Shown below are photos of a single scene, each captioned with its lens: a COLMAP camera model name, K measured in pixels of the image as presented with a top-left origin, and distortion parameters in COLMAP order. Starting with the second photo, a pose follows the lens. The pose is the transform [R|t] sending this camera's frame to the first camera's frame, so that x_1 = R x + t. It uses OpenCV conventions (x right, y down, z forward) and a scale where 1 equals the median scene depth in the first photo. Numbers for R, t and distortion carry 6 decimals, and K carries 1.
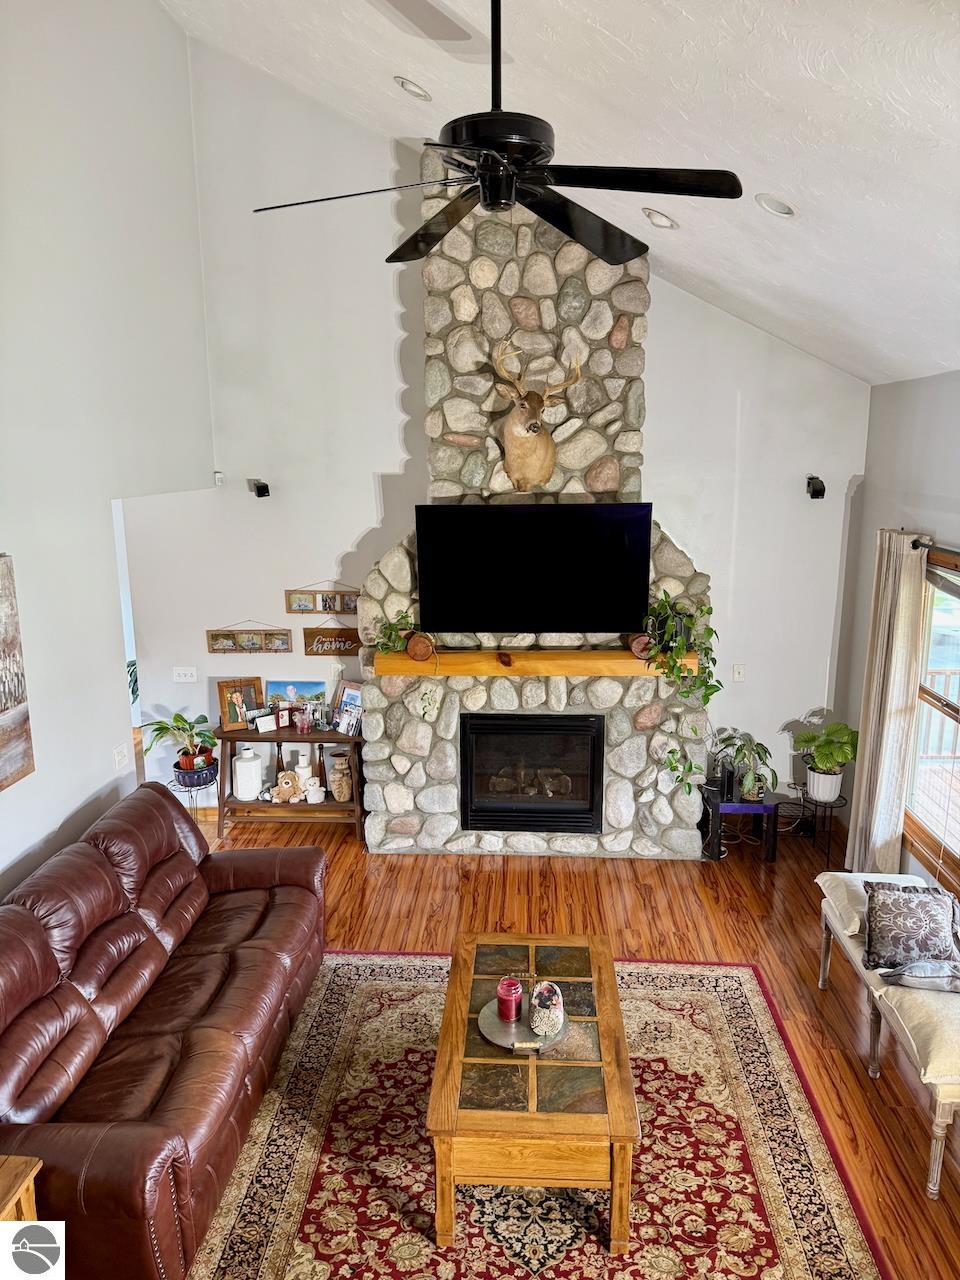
lens RADIAL K [[897.9, 0, 487.6], [0, 897.9, 635.2], [0, 0, 1]] dist [0.073252, -0.080768]
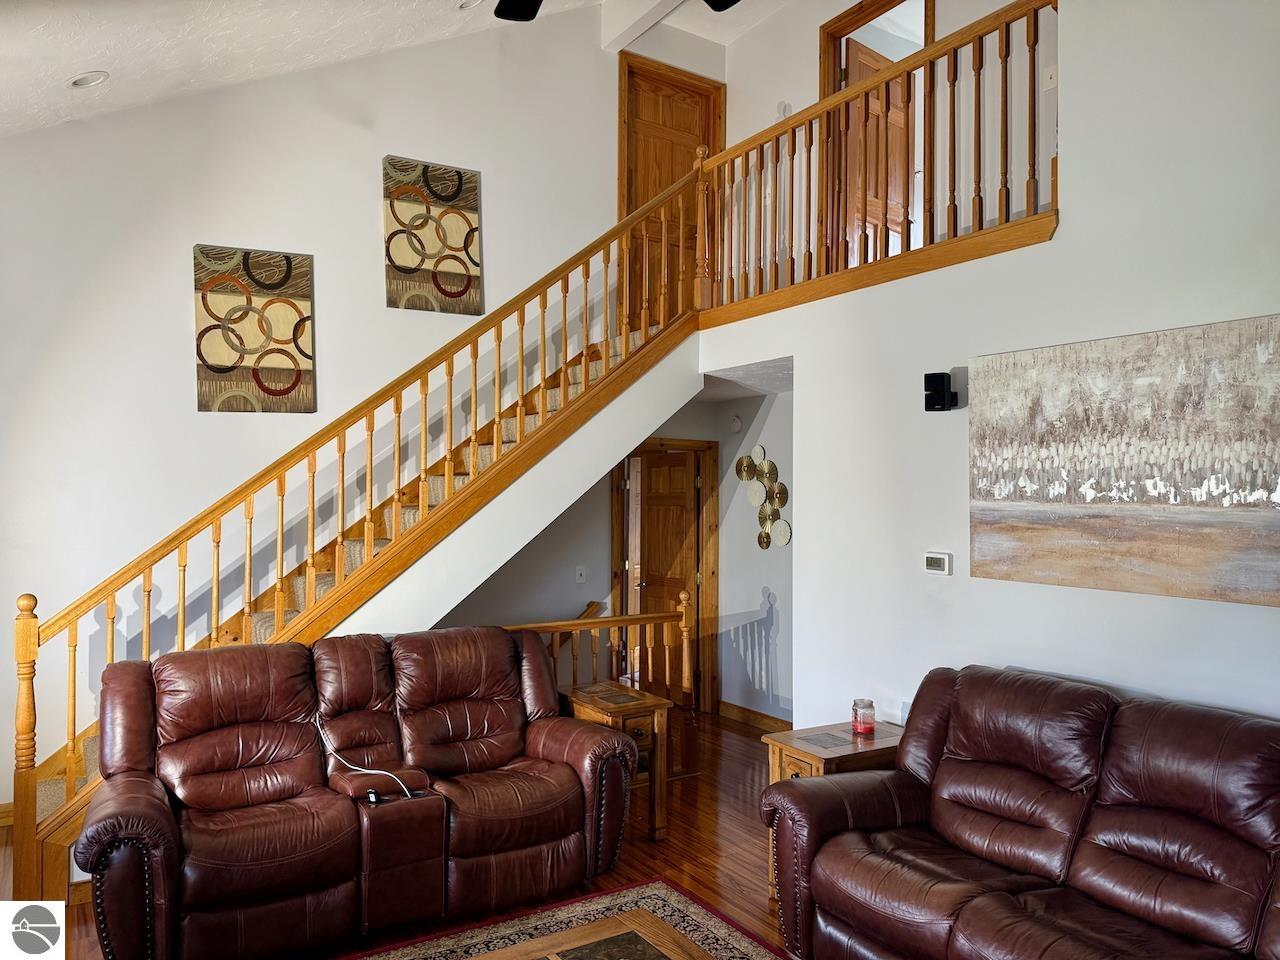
lens RADIAL K [[897.9, 0, 640.2], [0, 897.9, 484.5], [0, 0, 1]] dist [0.073252, -0.080768]
pose [[-0.812461, -0.007569, -0.582966, 0.241842], [-0.120552, 0.980488, 0.155279, 0.003202], [0.570415, 0.196435, -0.797521, 0.869794]]
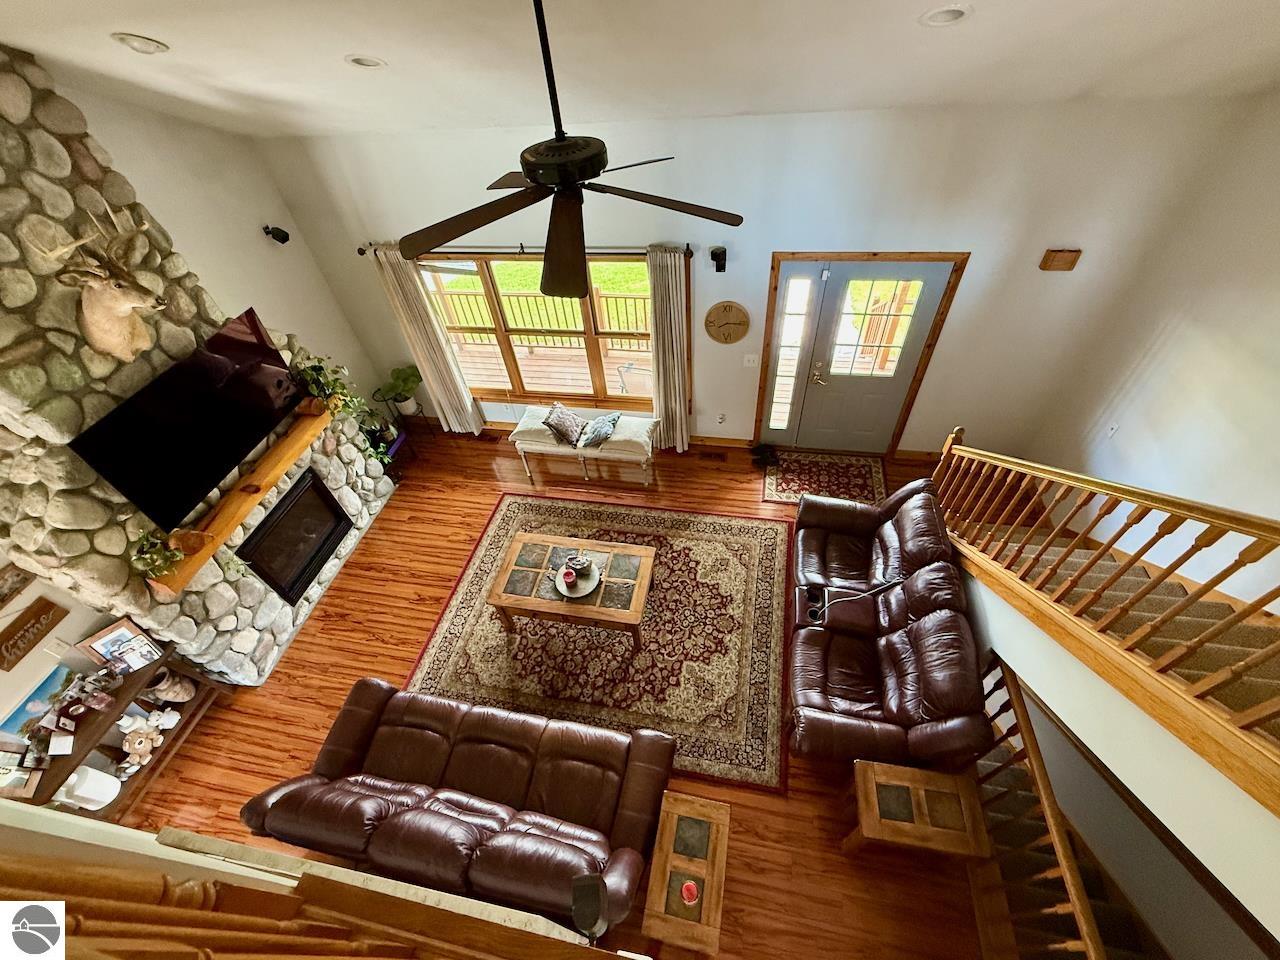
lens RADIAL K [[522.5, 0, 650.7], [0, 522.5, 479.0], [0, 0, 1]] dist [-0.002802, -0.000441]
pose [[0.134122, -0.725390, 0.675145, -0.364196], [0.266283, 0.682625, 0.680527, -0.310539], [-0.954518, 0.088506, 0.284714, 0.309457]]
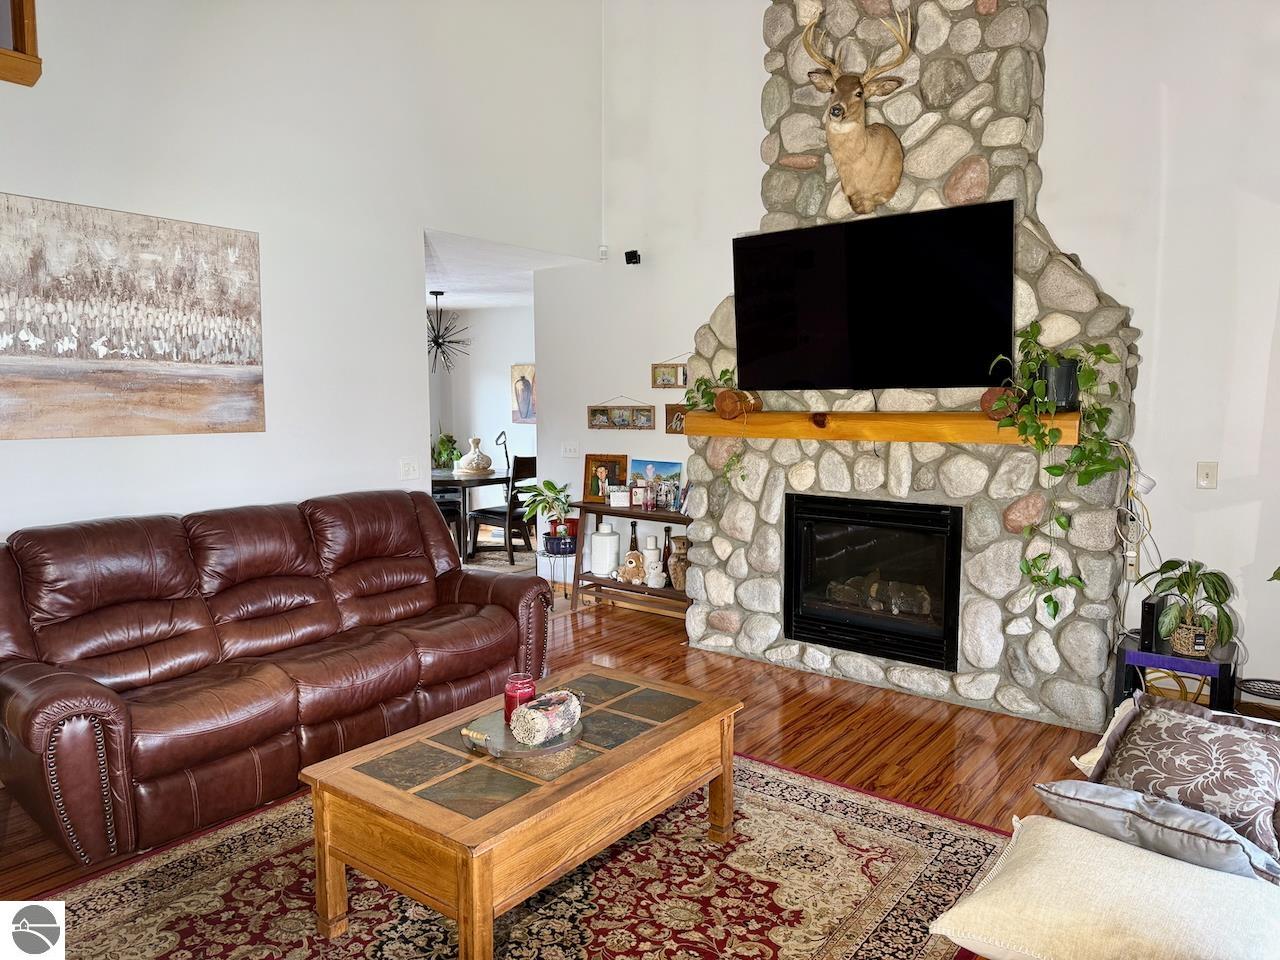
lens RADIAL K [[897.9, 0, 637.8], [0, 897.9, 484.2], [0, 0, 1]] dist [0.073252, -0.080768]
pose [[0.824248, 0.062167, -0.562807, 0.349989], [-0.118872, 0.990803, -0.064650, 0.159851], [0.553611, 0.120189, 0.824057, 0.241213]]
